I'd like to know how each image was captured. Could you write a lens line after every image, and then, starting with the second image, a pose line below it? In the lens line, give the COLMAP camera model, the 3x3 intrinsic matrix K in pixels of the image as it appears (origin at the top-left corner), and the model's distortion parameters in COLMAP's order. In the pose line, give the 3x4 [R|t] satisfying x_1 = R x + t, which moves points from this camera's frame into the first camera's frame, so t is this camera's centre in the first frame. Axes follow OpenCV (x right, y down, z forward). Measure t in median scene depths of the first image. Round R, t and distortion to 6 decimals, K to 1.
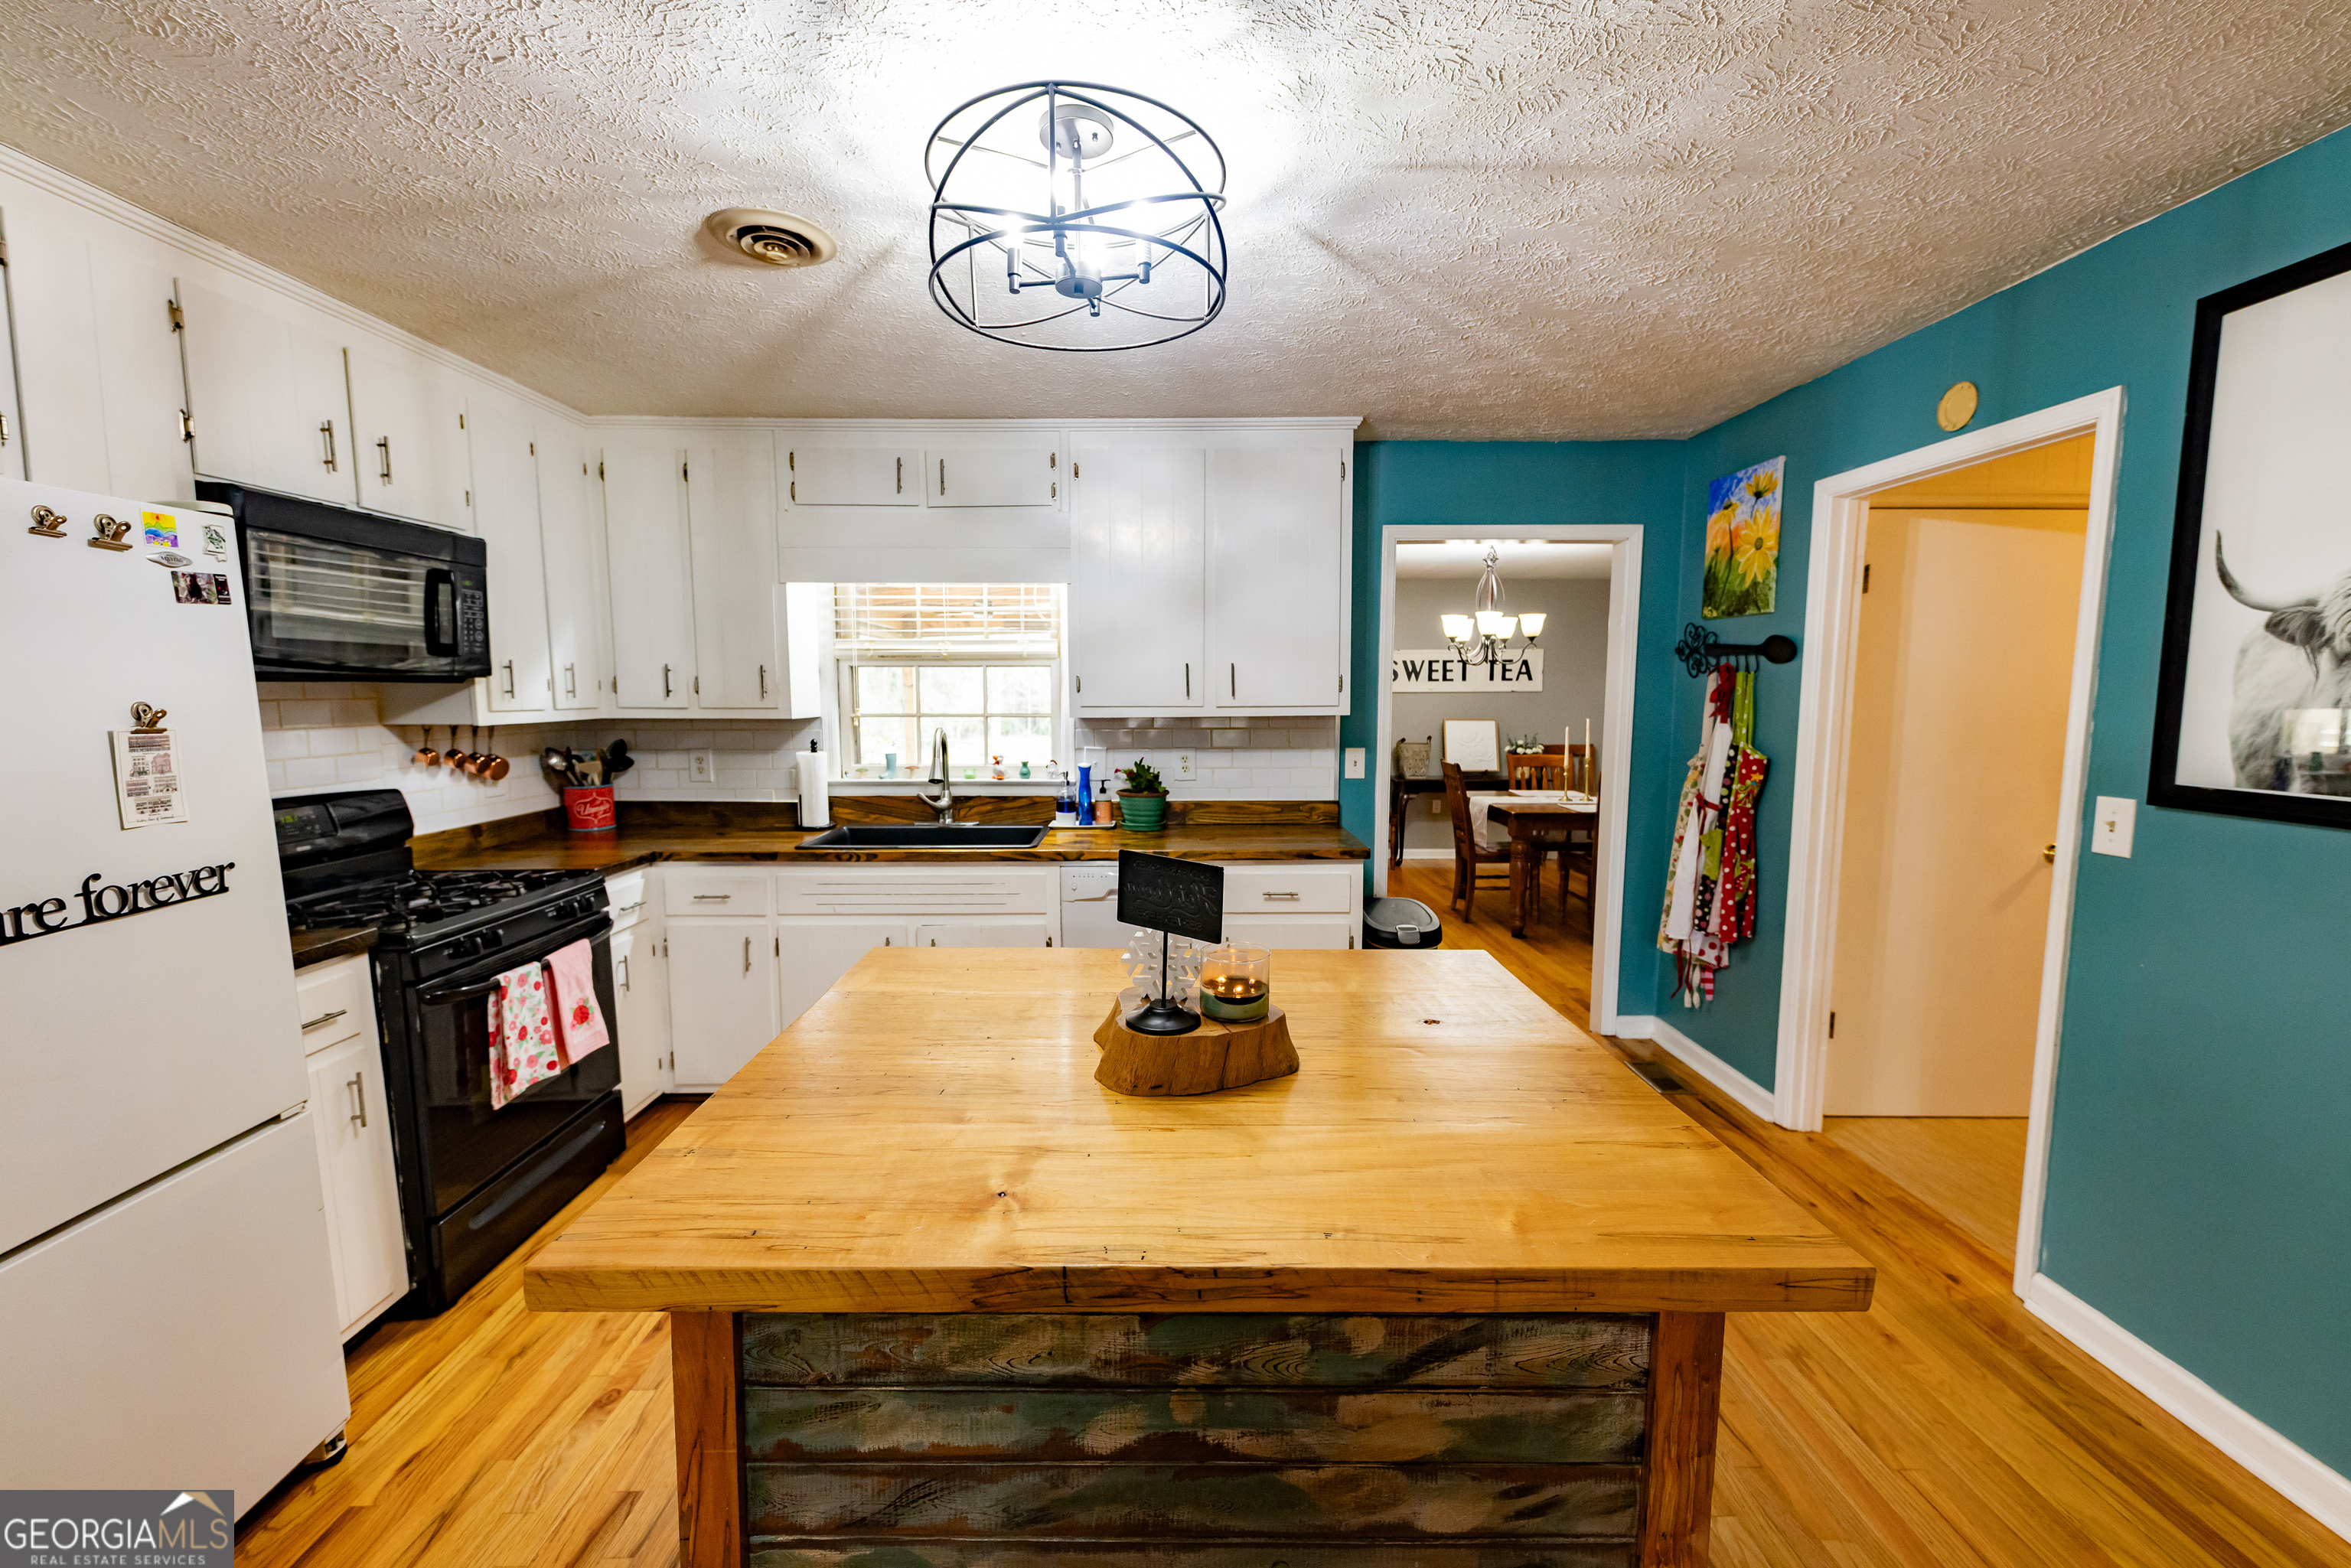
lens RADIAL K [[941.9, 0, 1164.0], [0, 941.9, 784.4], [0, 0, 1]] dist [0.013205, -0.007193]
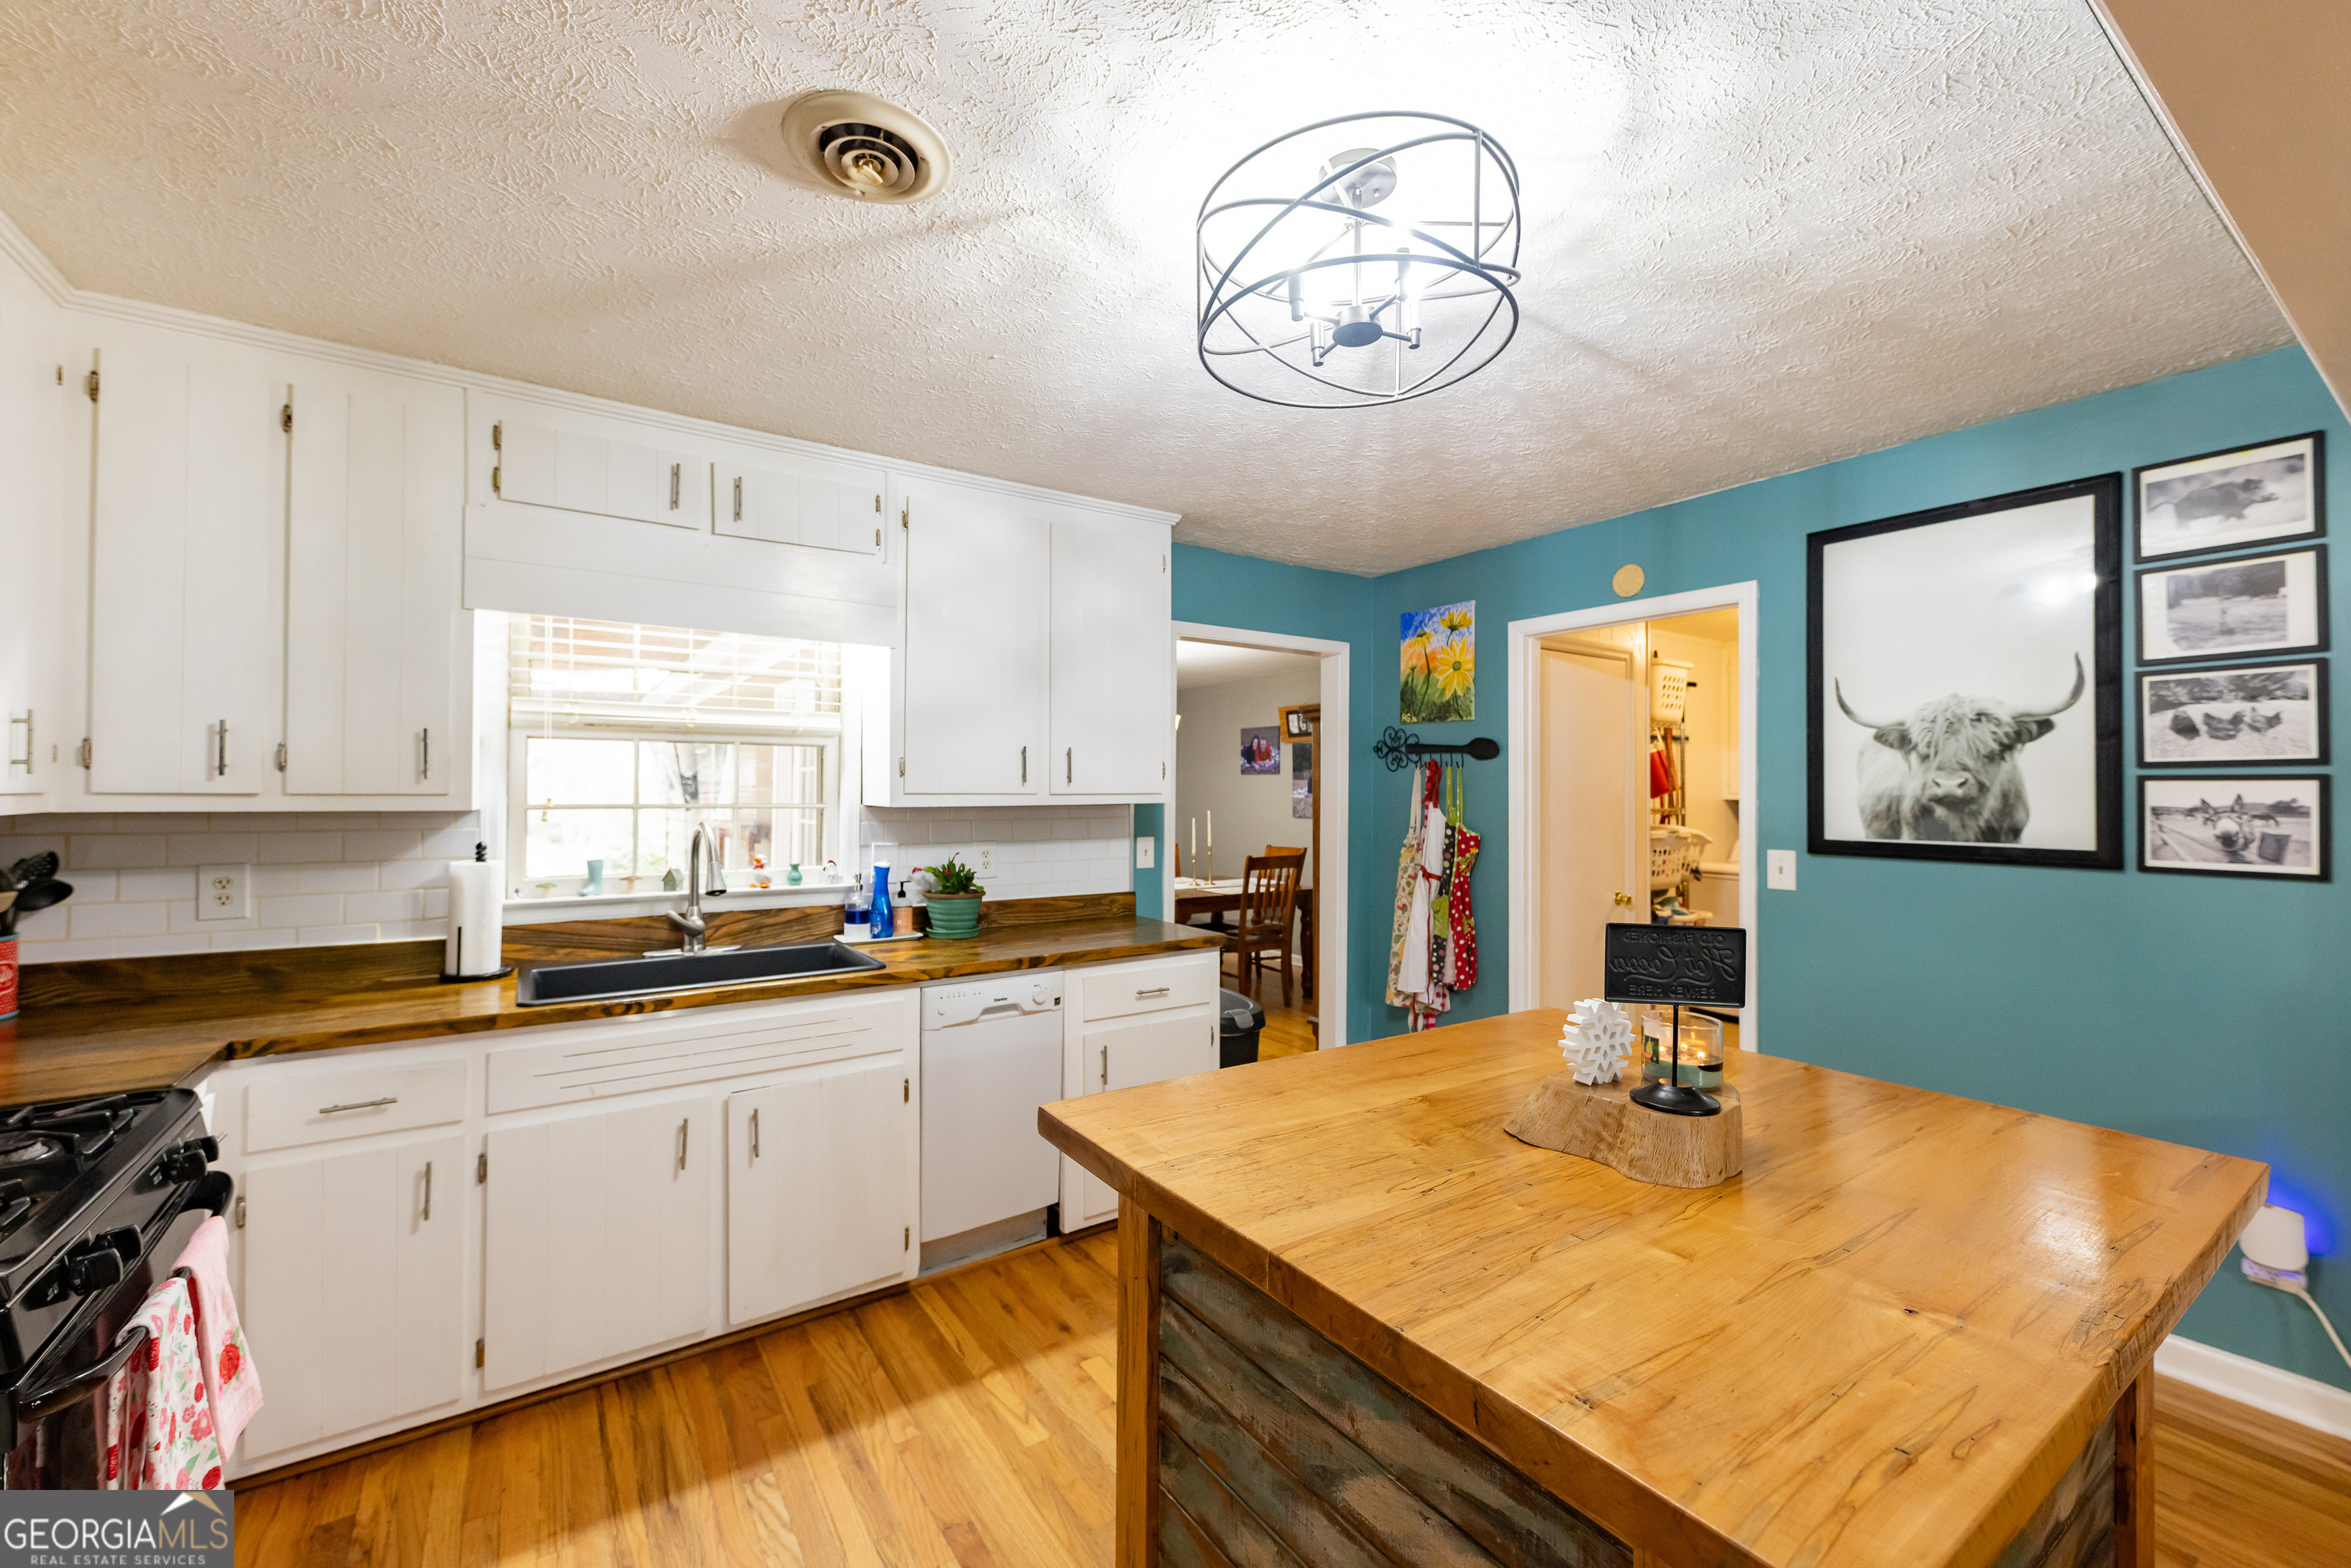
lens RADIAL K [[941.9, 0, 1164.0], [0, 941.9, 784.4], [0, 0, 1]] dist [0.013205, -0.007193]
pose [[0.827554, 0.008296, 0.561324, -0.373785], [0.051808, 0.994495, -0.091078, -0.002450], [-0.558990, 0.104453, 0.822569, 0.185044]]
